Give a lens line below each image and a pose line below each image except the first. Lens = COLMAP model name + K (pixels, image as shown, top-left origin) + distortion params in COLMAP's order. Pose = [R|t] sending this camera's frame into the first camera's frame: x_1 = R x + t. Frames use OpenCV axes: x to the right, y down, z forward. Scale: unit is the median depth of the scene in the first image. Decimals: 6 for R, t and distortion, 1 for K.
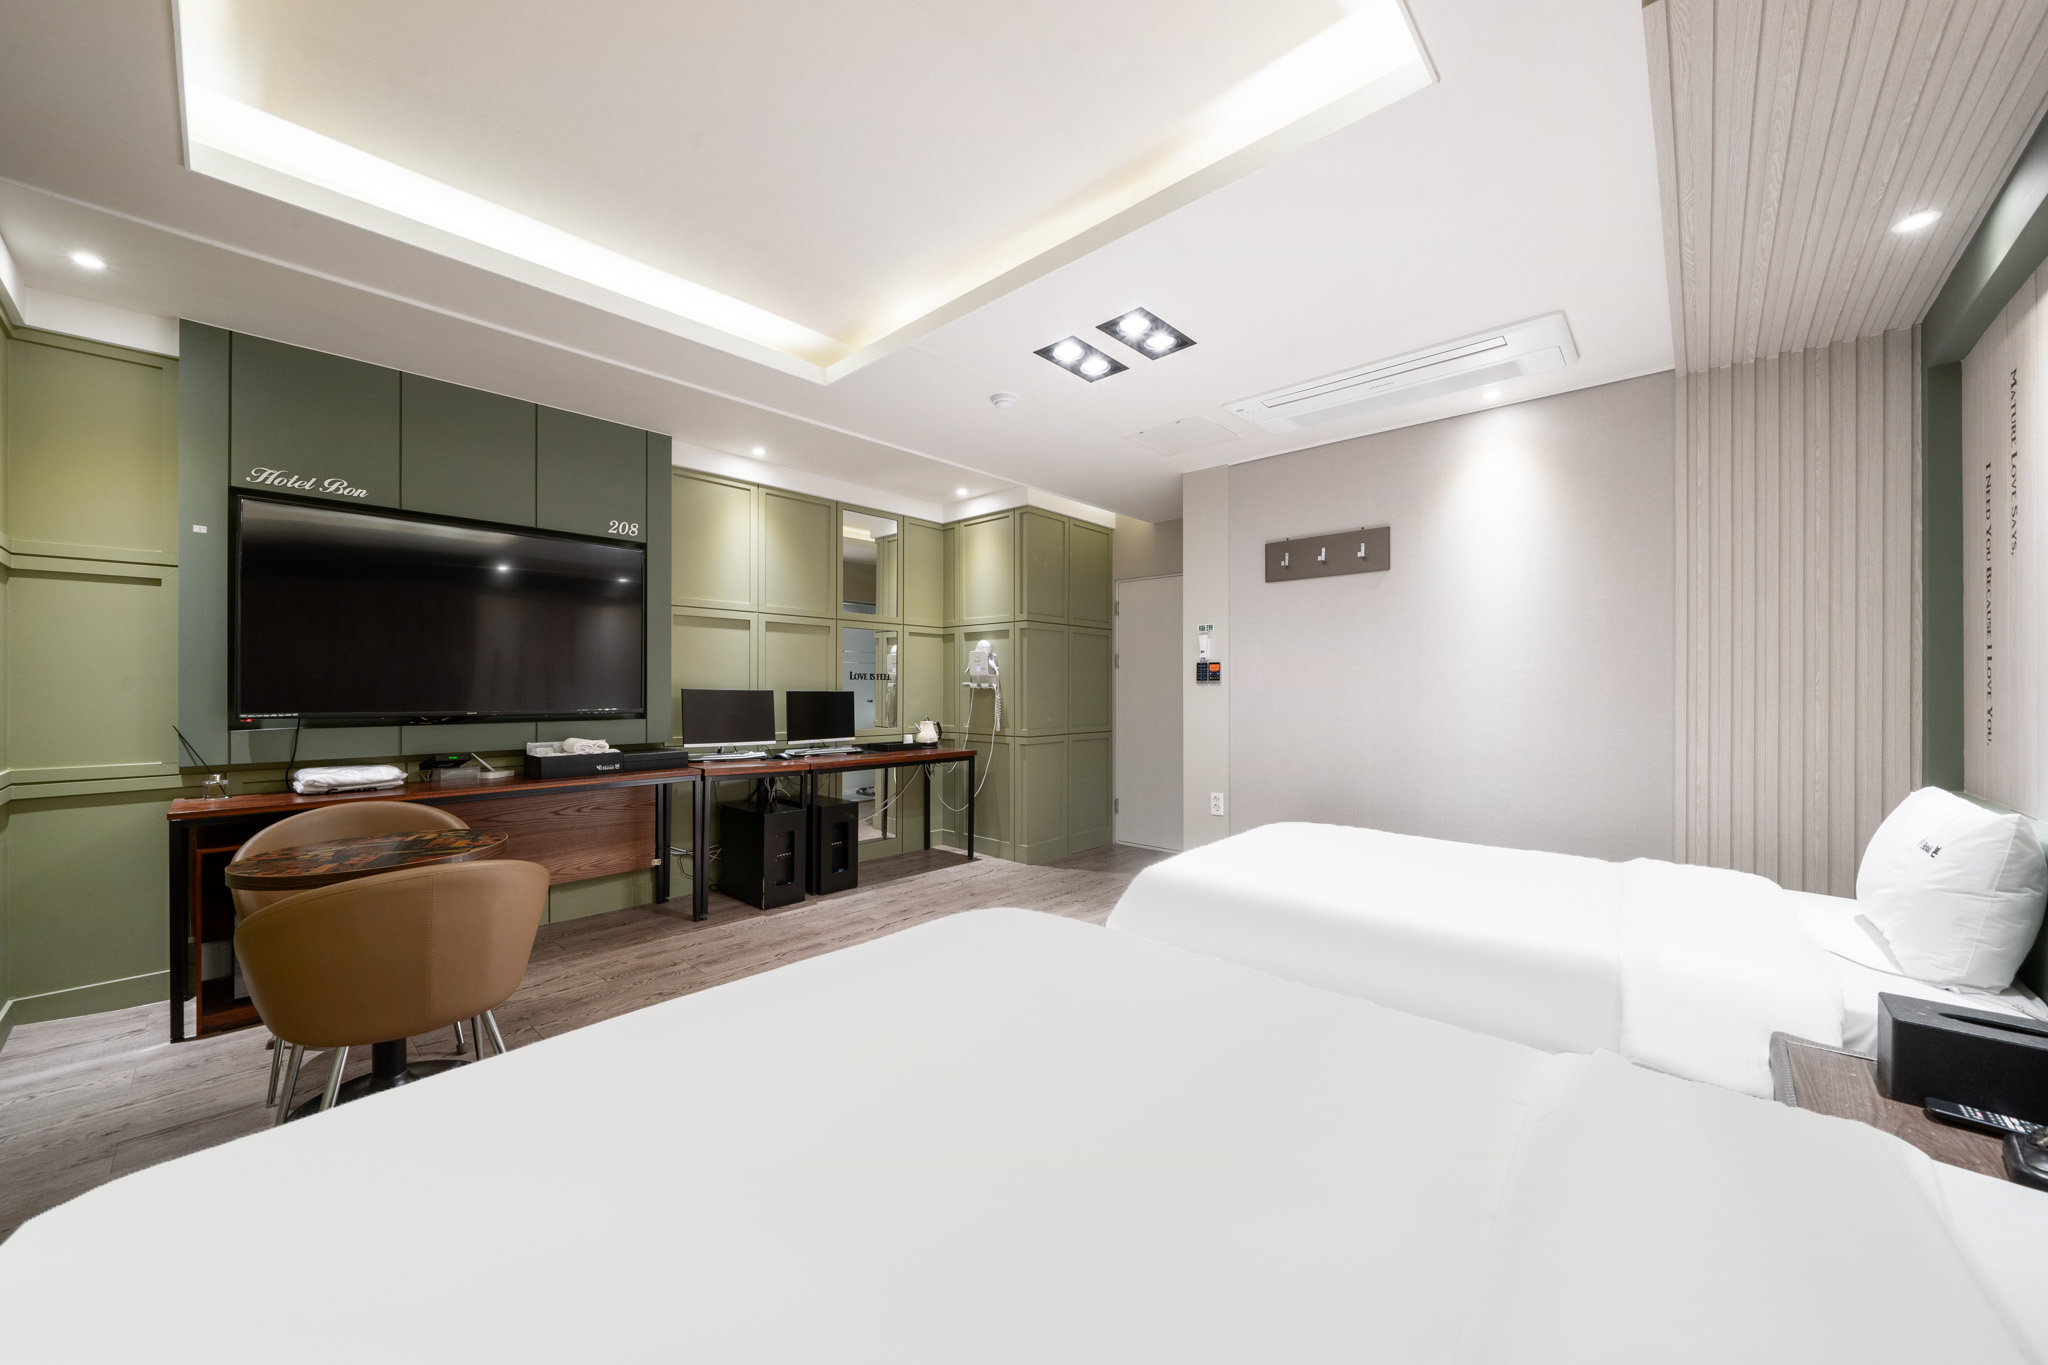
lens RADIAL K [[748.4, 0, 1019.7], [0, 748.4, 688.4], [0, 0, 1]] dist [-0.001544, 0.000378]
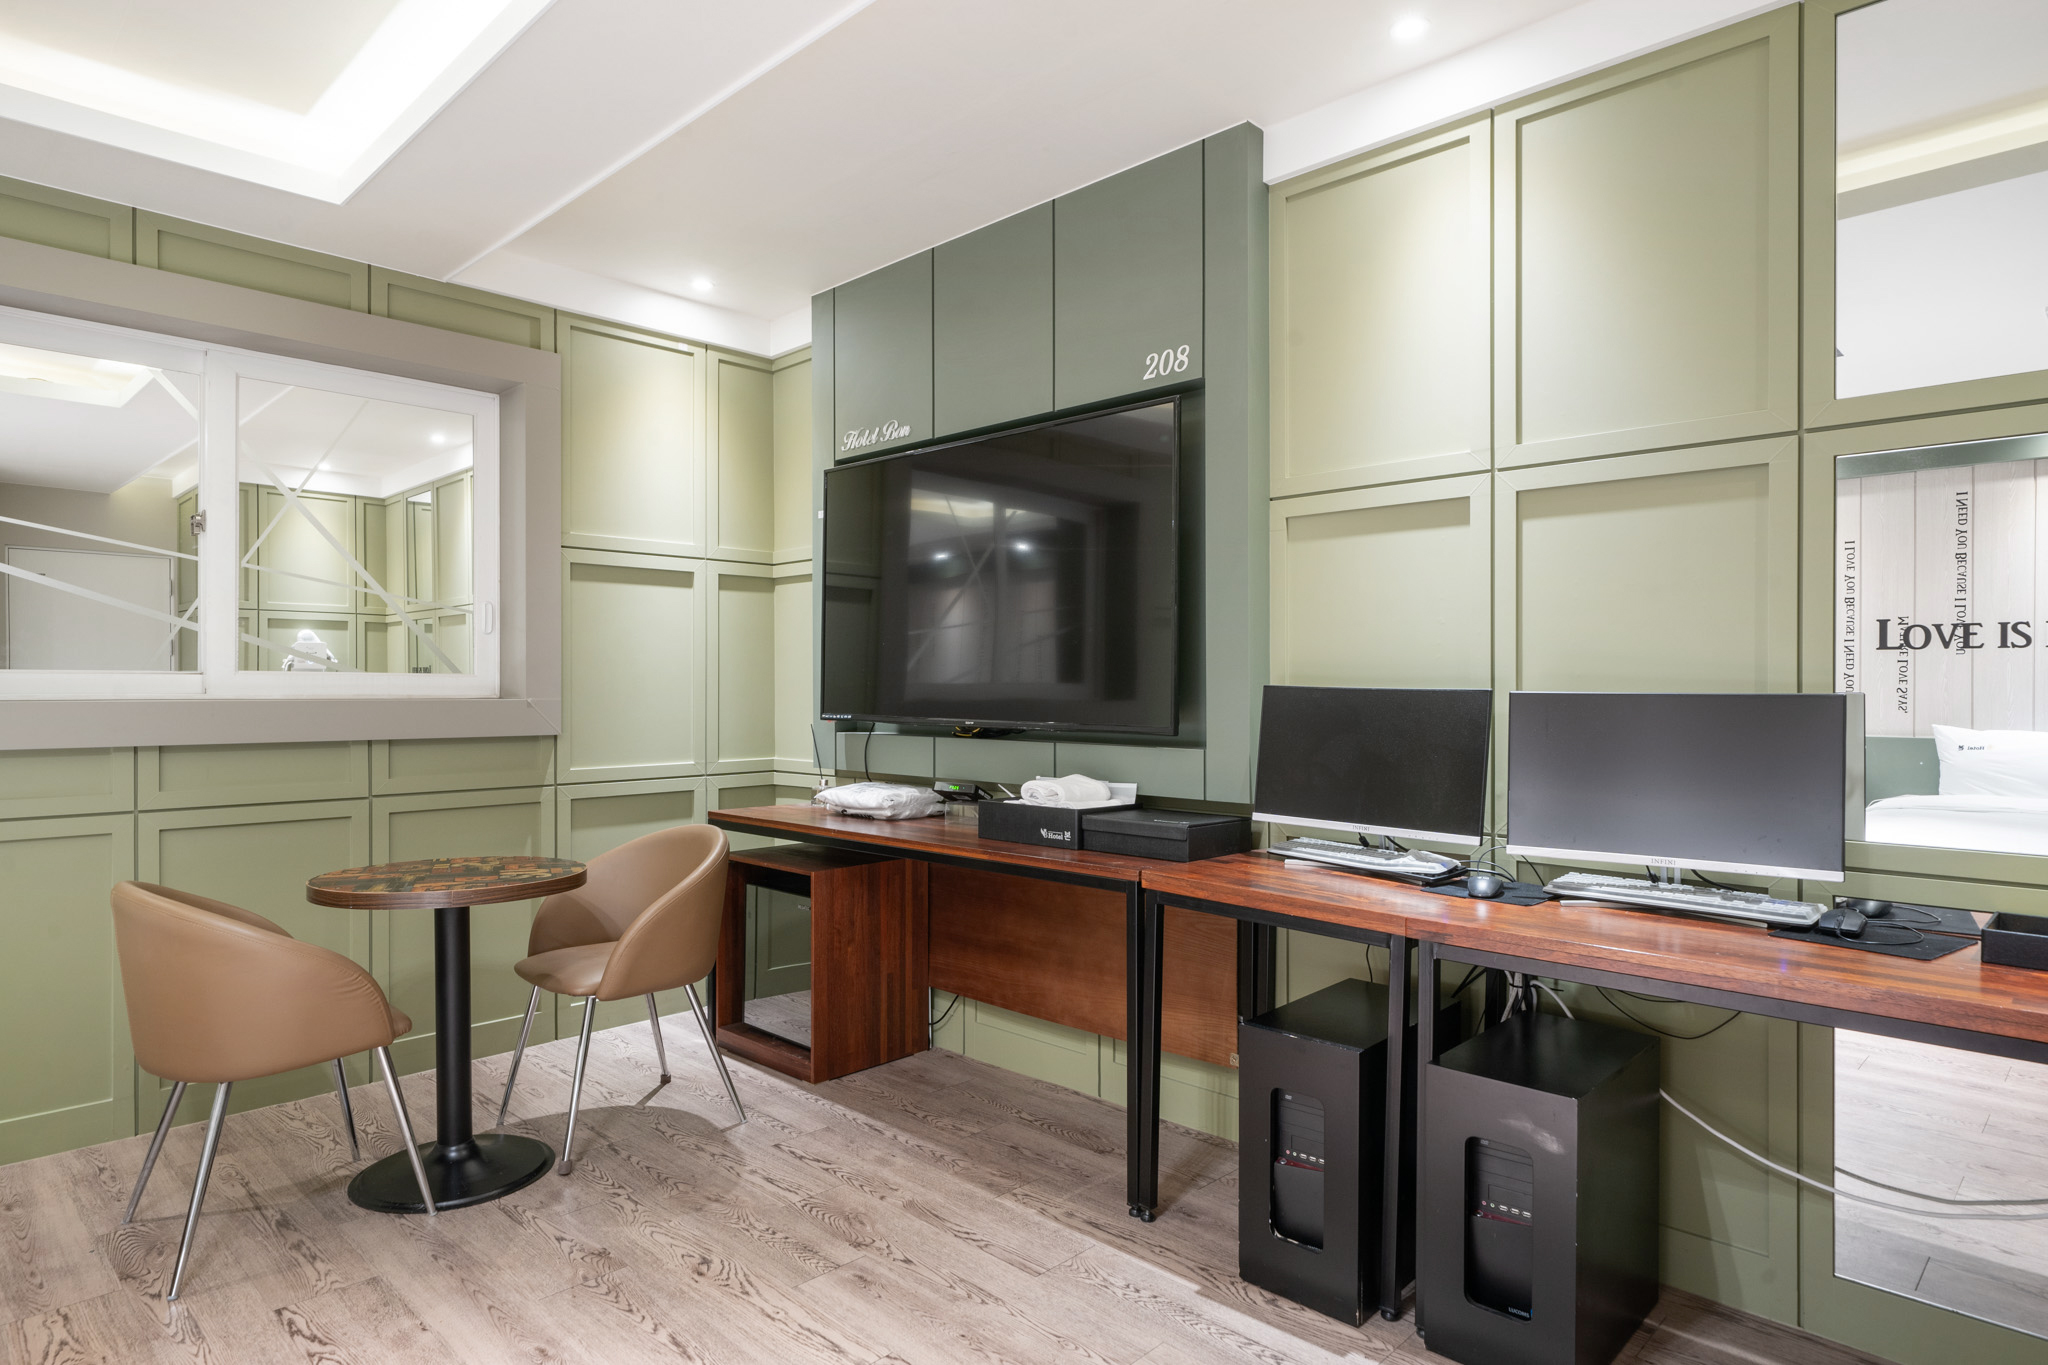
lens RADIAL K [[1153.6, 0, 989.7], [0, 1153.6, 688.0], [0, 0, 1]] dist [0.002879, -0.000524]
pose [[-0.035171, 0.000415, -0.999381, 0.262337], [-0.000393, 1.000000, 0.000429, 0.002050], [0.999381, 0.000407, -0.035171, 0.987749]]
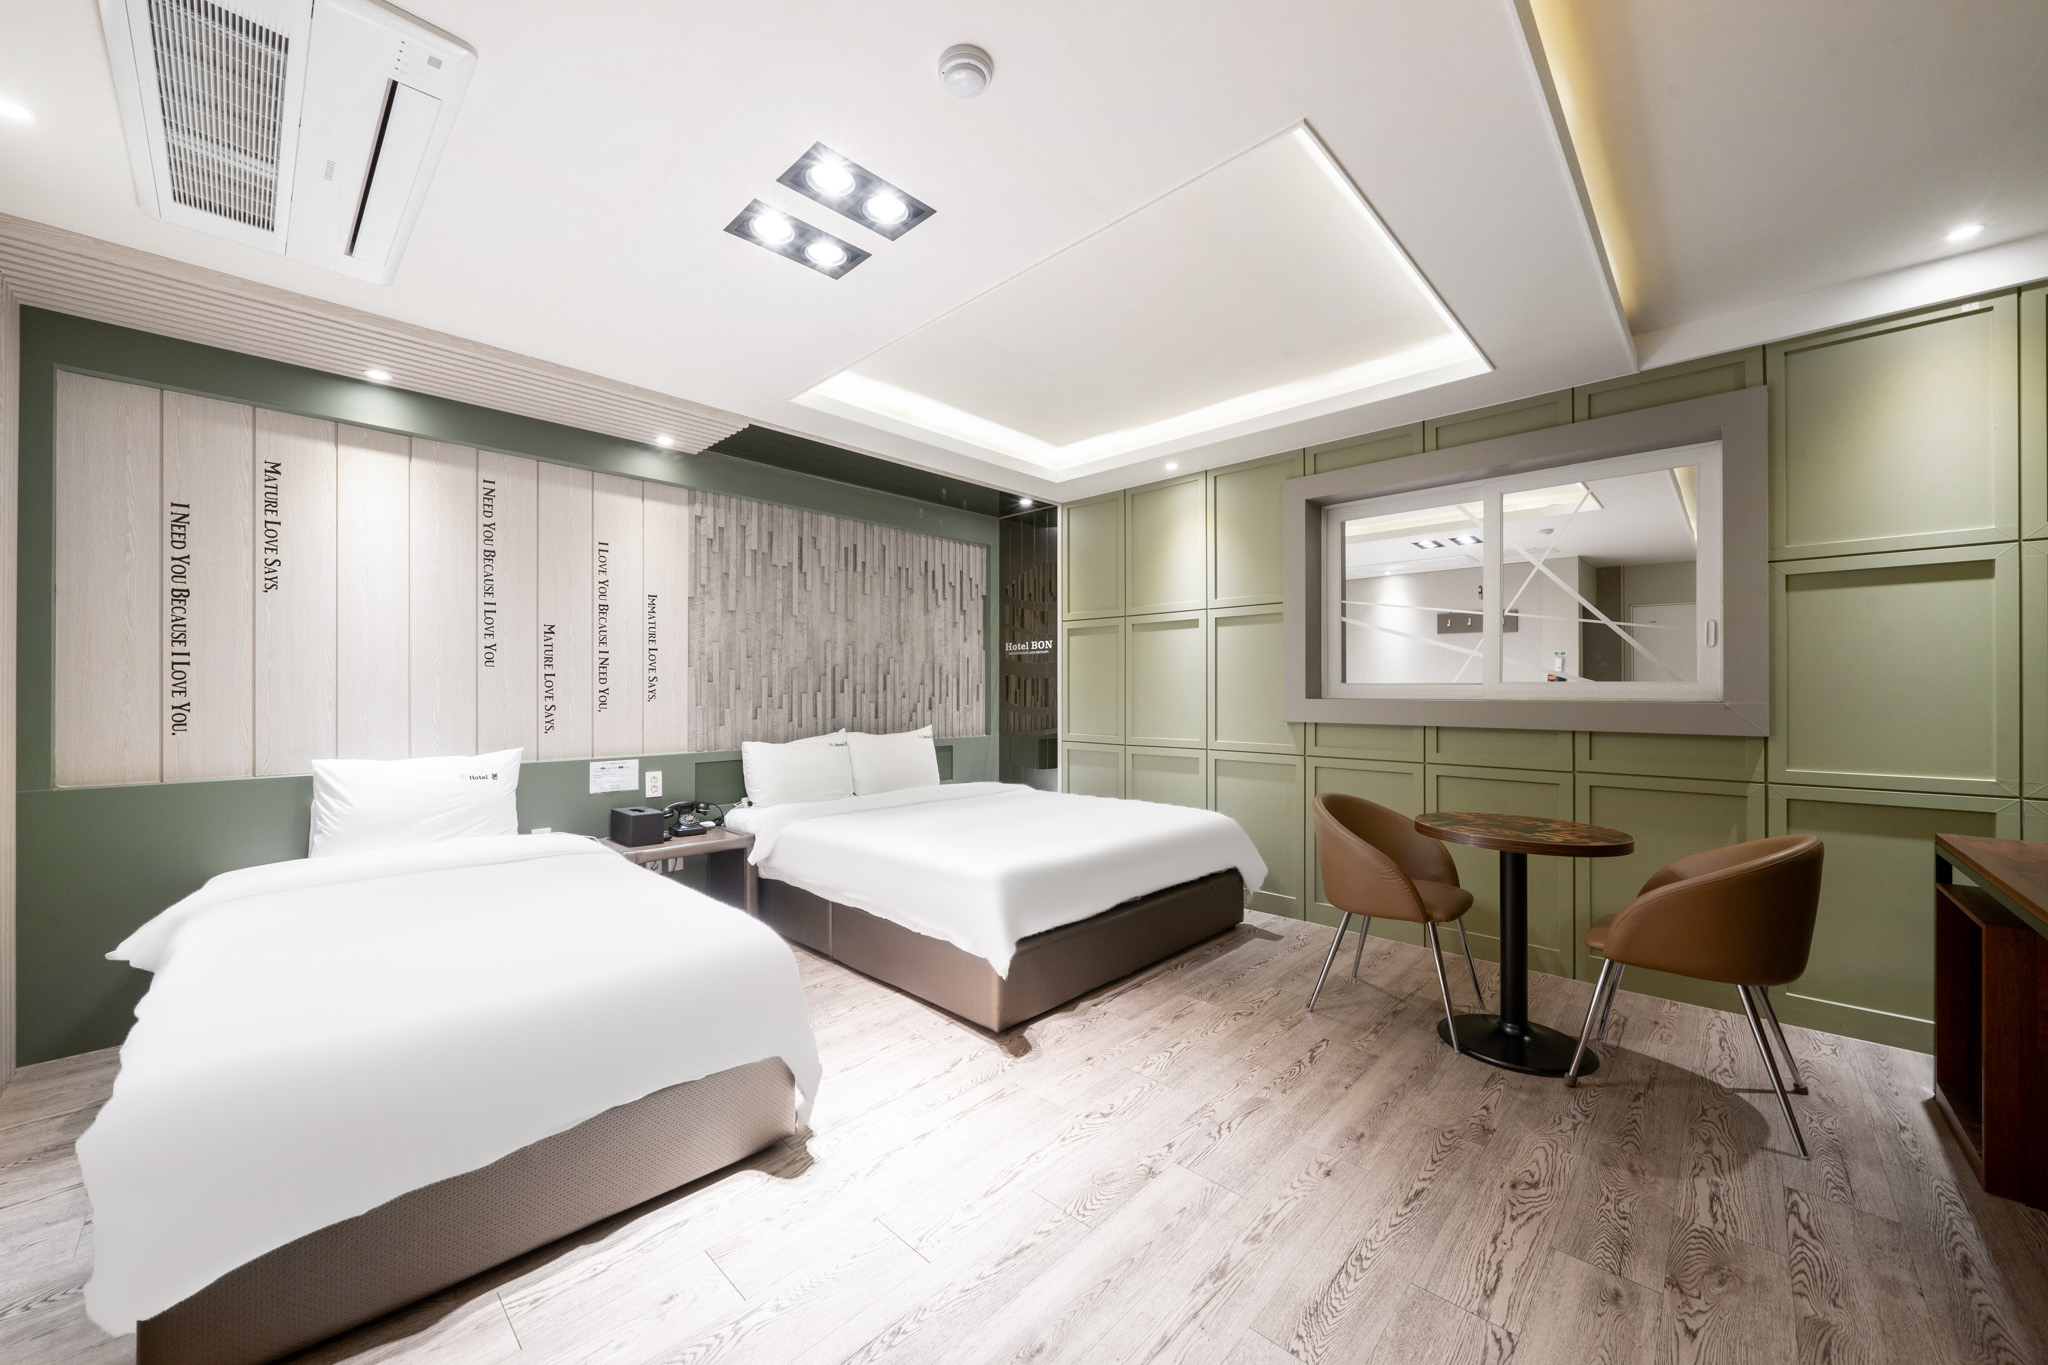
lens RADIAL K [[748.4, 0, 1019.7], [0, 748.4, 688.4], [0, 0, 1]] dist [-0.001544, 0.000378]
pose [[-0.999933, 0.004526, 0.010619, -0.049736], [0.004536, 0.999989, 0.000920, -0.006989], [-0.010615, 0.000968, -0.999943, 1.307826]]
